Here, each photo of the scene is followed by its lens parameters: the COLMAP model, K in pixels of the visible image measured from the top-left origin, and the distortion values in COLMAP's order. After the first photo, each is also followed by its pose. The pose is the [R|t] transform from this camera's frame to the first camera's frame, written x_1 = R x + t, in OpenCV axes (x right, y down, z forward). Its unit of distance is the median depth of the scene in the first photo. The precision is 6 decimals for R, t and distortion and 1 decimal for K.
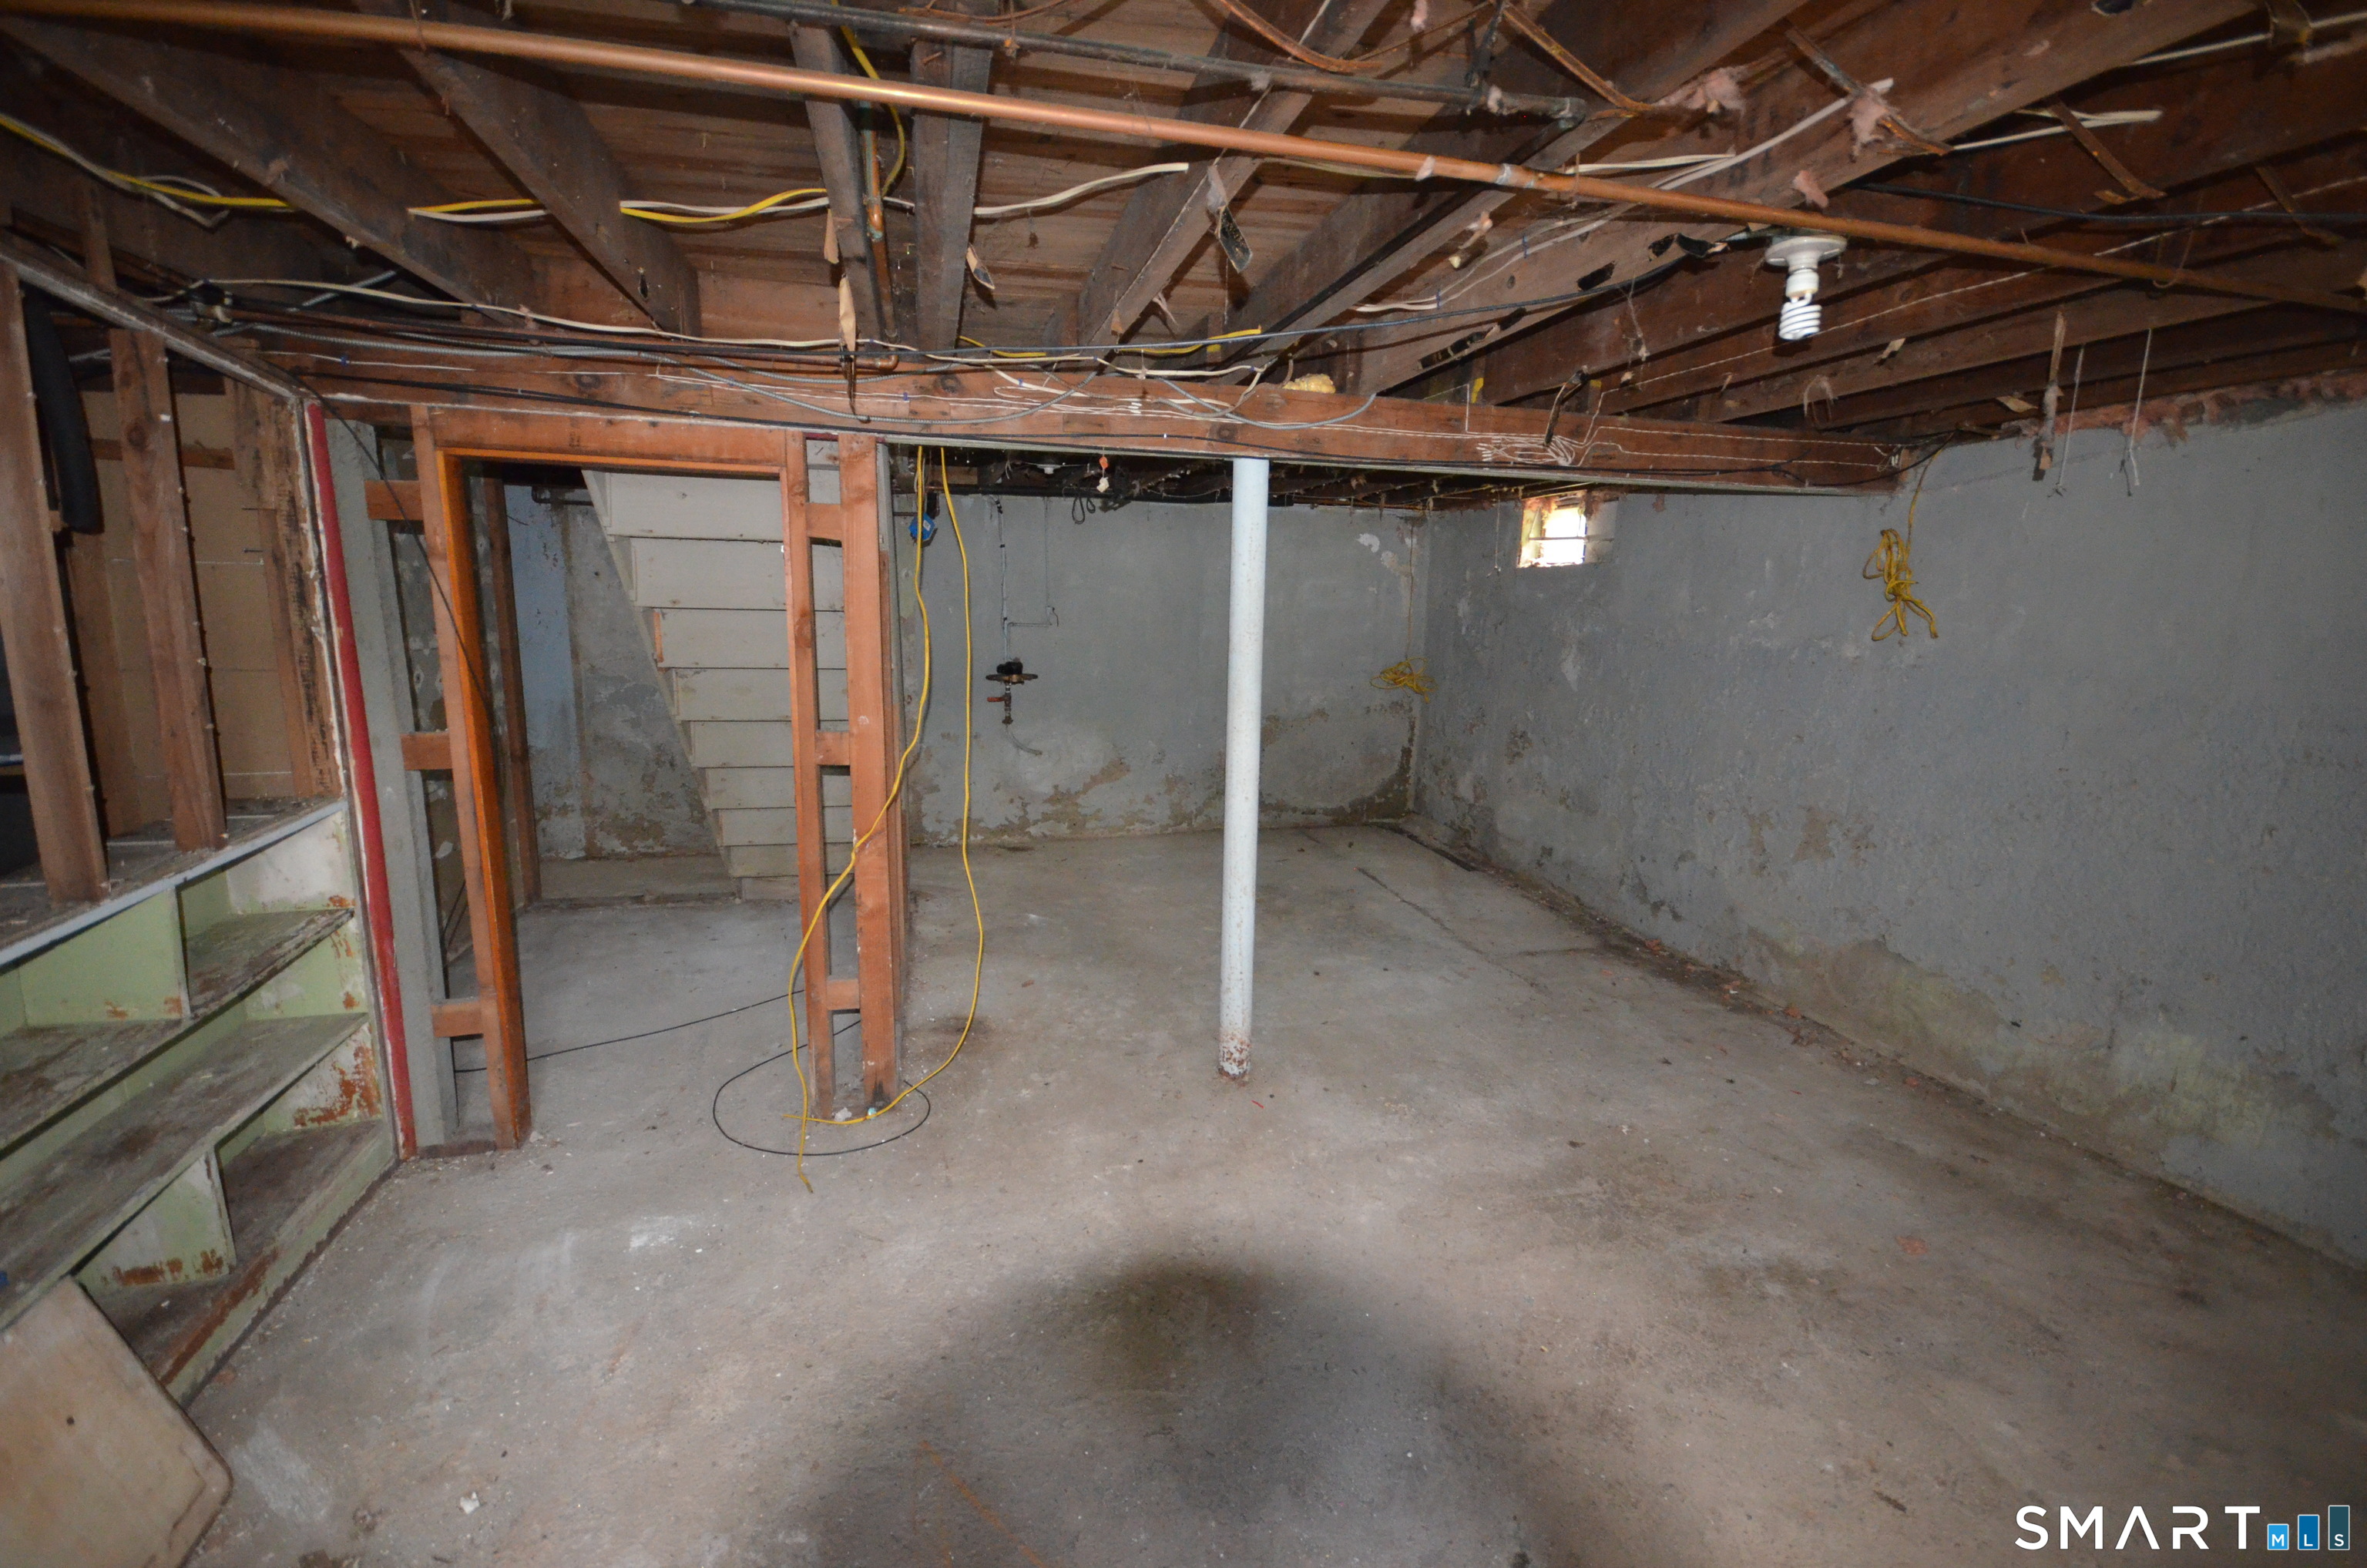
lens RADIAL K [[1025.7, 0, 1204.0], [0, 1025.7, 794.4], [0, 0, 1]] dist [-0.011367, -0.000394]
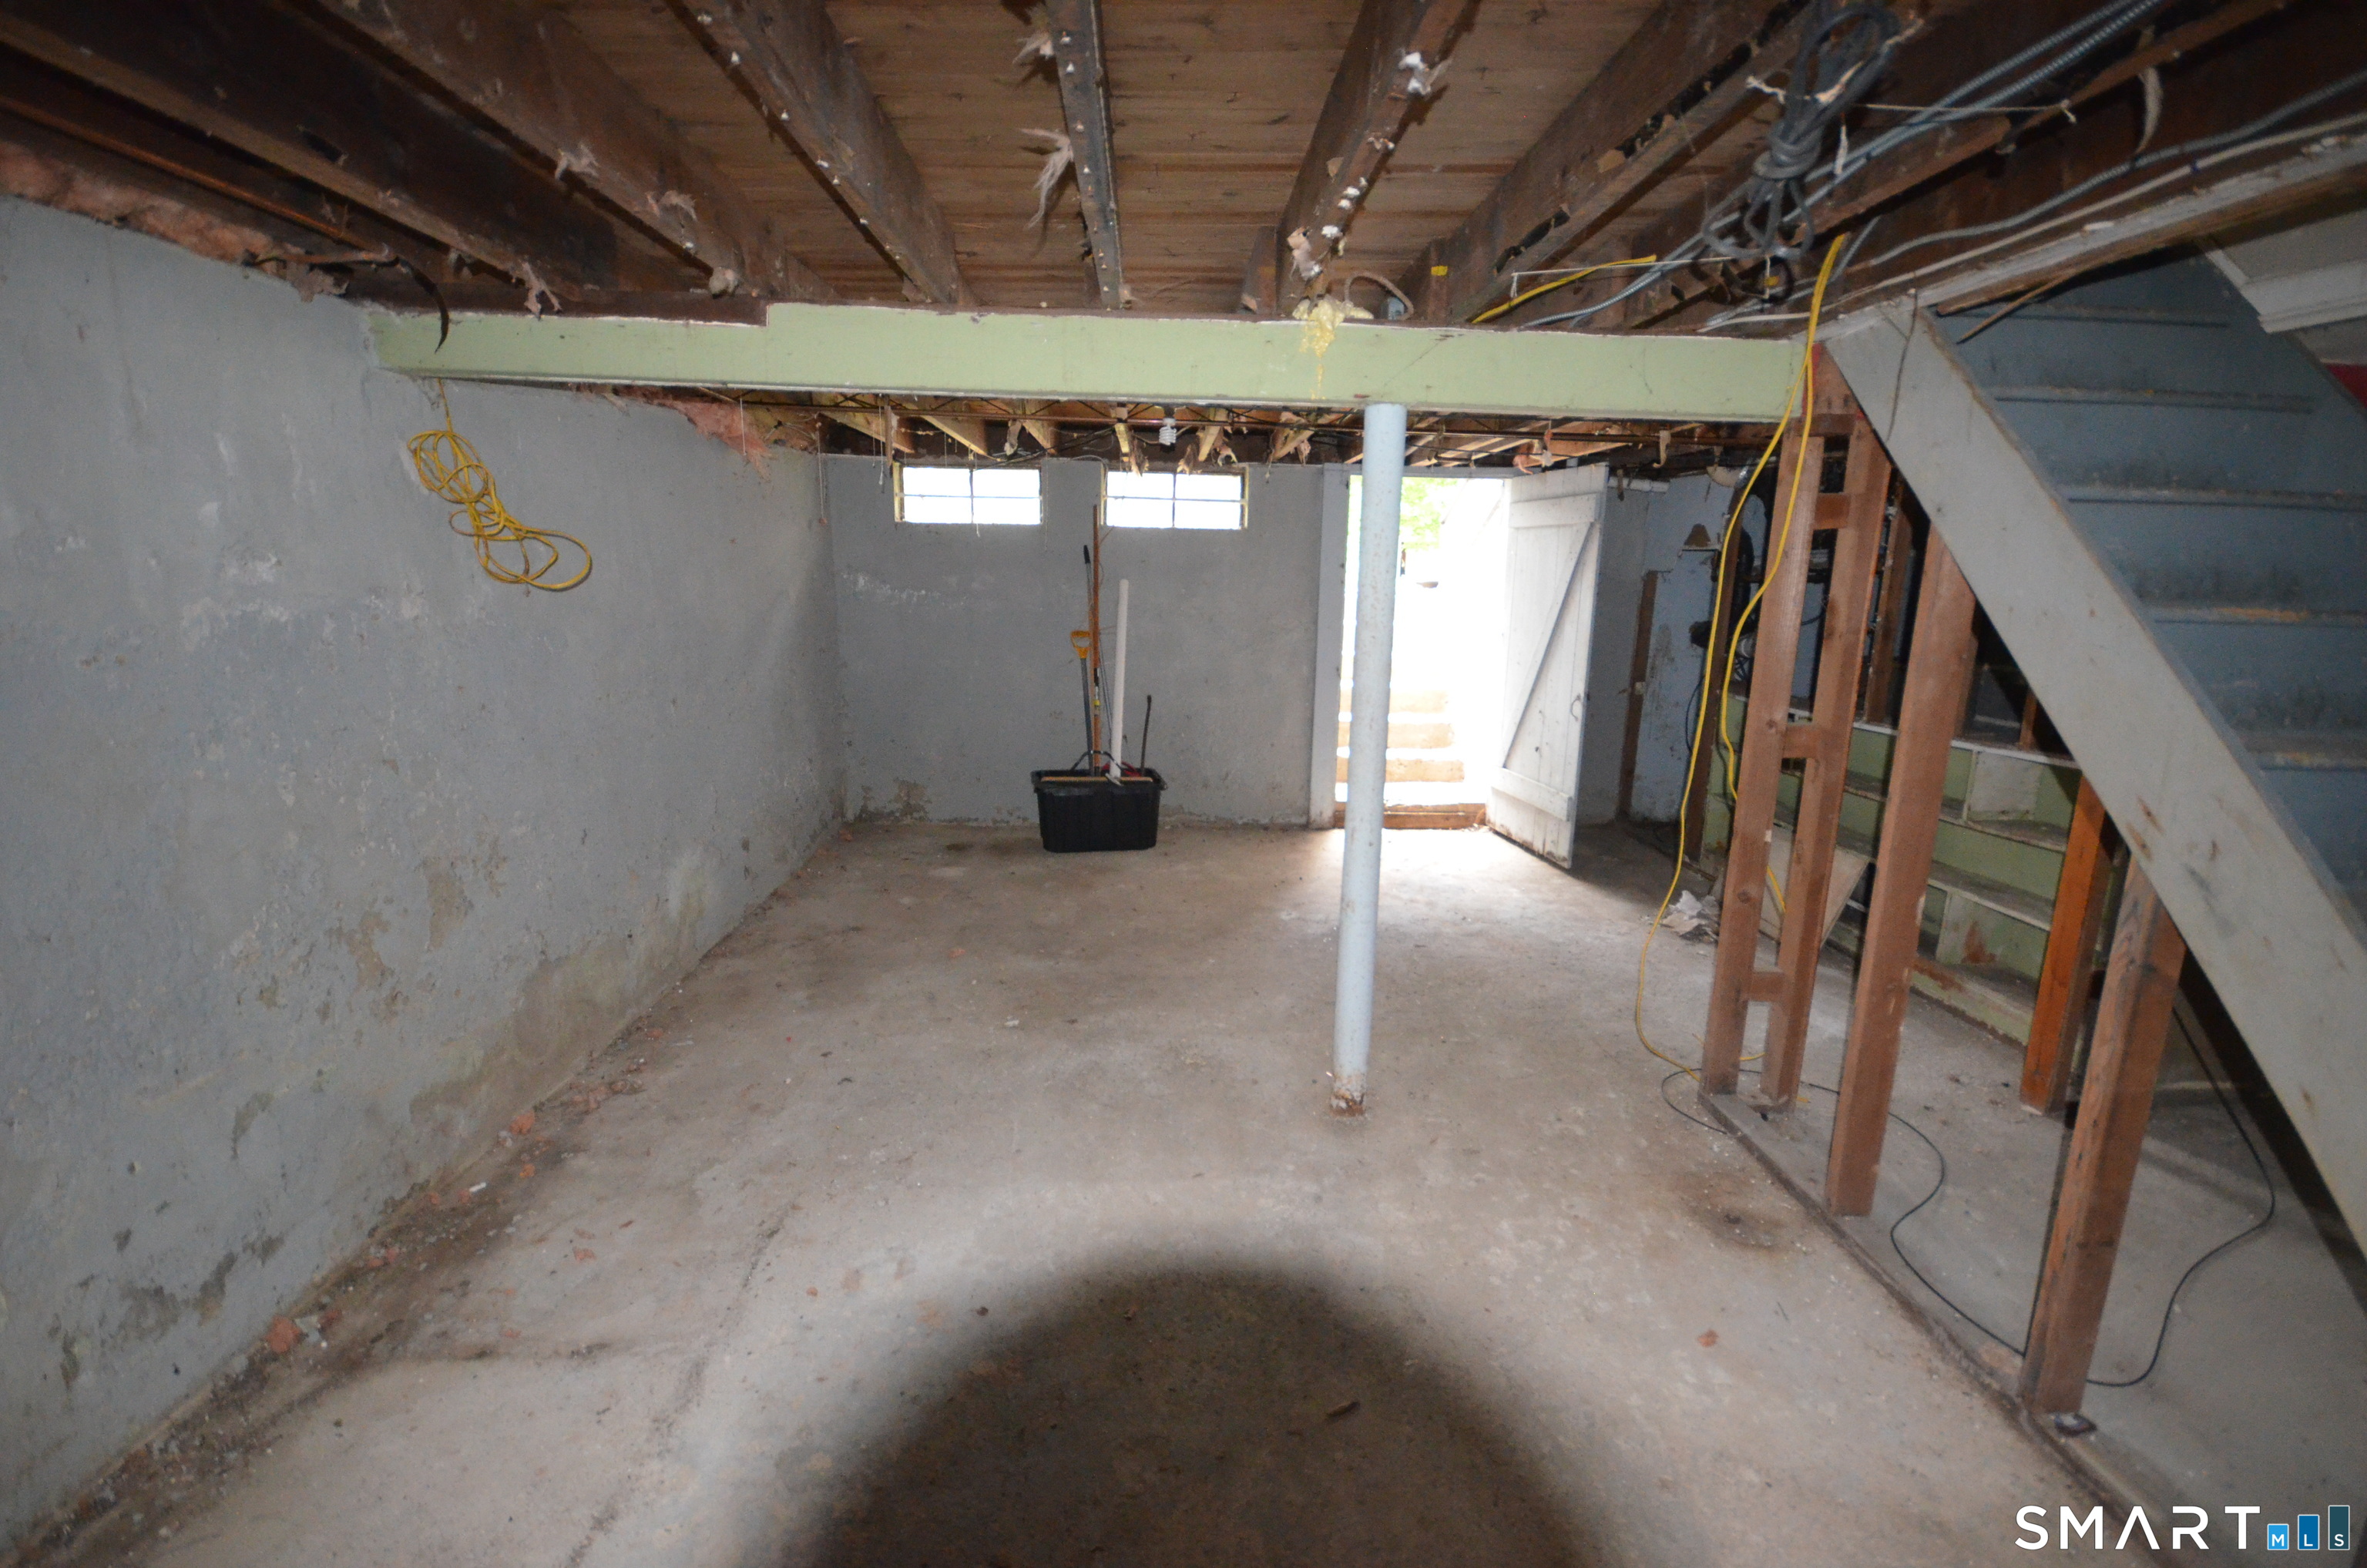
lens RADIAL K [[1025.7, 0, 1204.0], [0, 1025.7, 794.4], [0, 0, 1]] dist [-0.011367, -0.000394]
pose [[-0.974846, -0.086498, 0.205411, -0.006265], [0.000597, 0.920604, 0.390496, -0.266346], [-0.222879, 0.380796, -0.897396, 1.409874]]
